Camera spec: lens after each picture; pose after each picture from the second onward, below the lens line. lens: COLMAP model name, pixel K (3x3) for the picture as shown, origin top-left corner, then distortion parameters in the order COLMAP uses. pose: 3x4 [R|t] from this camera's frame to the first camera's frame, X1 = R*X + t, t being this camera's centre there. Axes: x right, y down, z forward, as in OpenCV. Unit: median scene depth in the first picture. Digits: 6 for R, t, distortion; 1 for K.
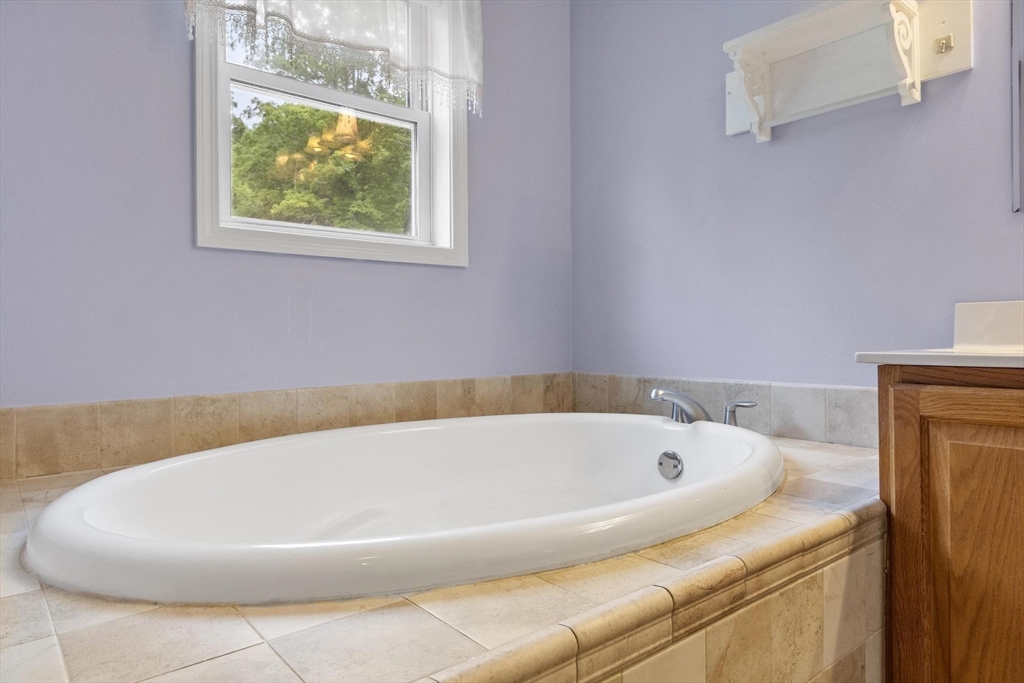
lens RADIAL K [[657.3, 0, 517.6], [0, 657.3, 337.9], [0, 0, 1]] dist [0.007131, -0.006936]
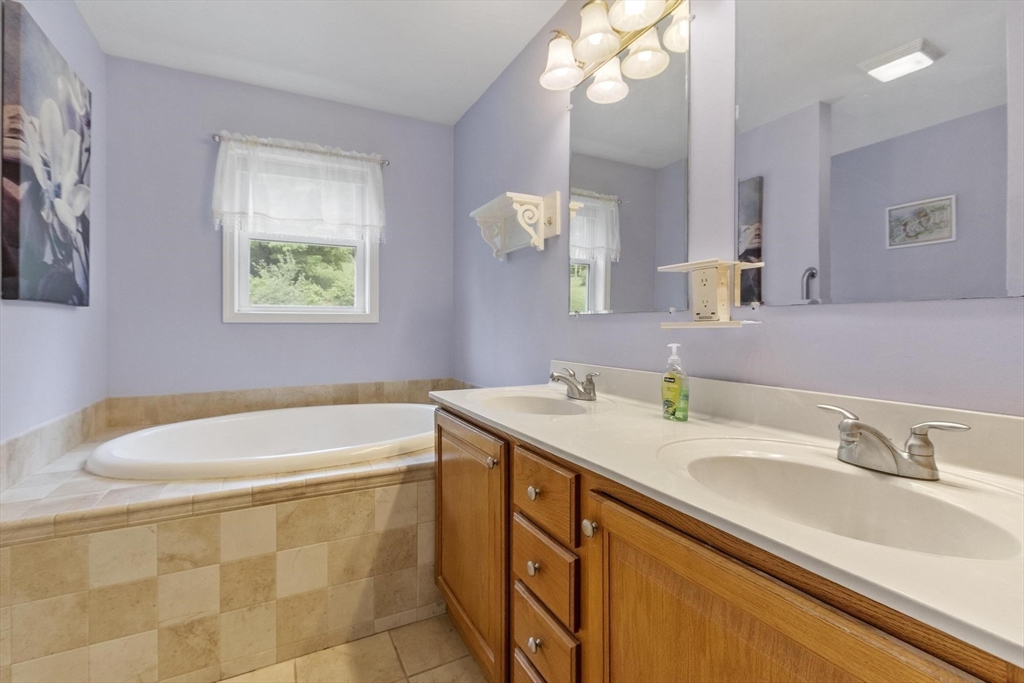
lens RADIAL K [[462.5, 0, 501.8], [0, 462.5, 335.6], [0, 0, 1]] dist [-0.004228, 0.000027]
pose [[0.975747, 0.013768, -0.218469, 0.732385], [-0.010032, 0.999784, 0.018204, -0.129948], [0.218672, -0.015571, 0.975674, -0.281675]]
